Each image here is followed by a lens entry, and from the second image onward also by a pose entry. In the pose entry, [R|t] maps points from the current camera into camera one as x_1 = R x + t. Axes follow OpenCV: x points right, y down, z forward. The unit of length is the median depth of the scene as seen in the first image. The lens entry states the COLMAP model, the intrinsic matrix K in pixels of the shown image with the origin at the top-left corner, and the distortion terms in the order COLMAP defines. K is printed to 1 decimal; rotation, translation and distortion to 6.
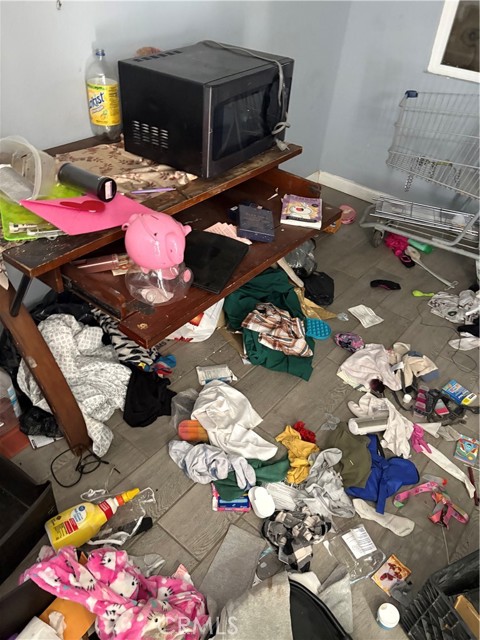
lens RADIAL K [[490.4, 0, 228.8], [0, 490.4, 321.1], [0, 0, 1]] dist [0.040793, -0.040127]
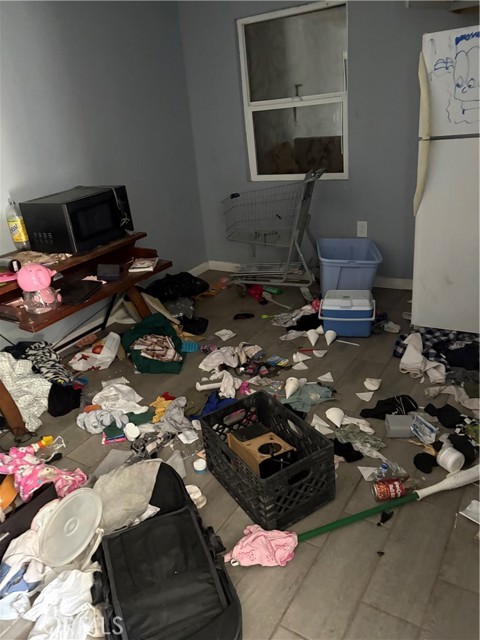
lens RADIAL K [[490.4, 0, 234.4], [0, 490.4, 318.4], [0, 0, 1]] dist [0.040793, -0.040127]
pose [[0.979999, -0.197159, 0.027024, 0.354982], [0.197071, 0.942621, -0.269496, 0.437364], [0.027660, 0.269432, 0.962622, -0.514038]]
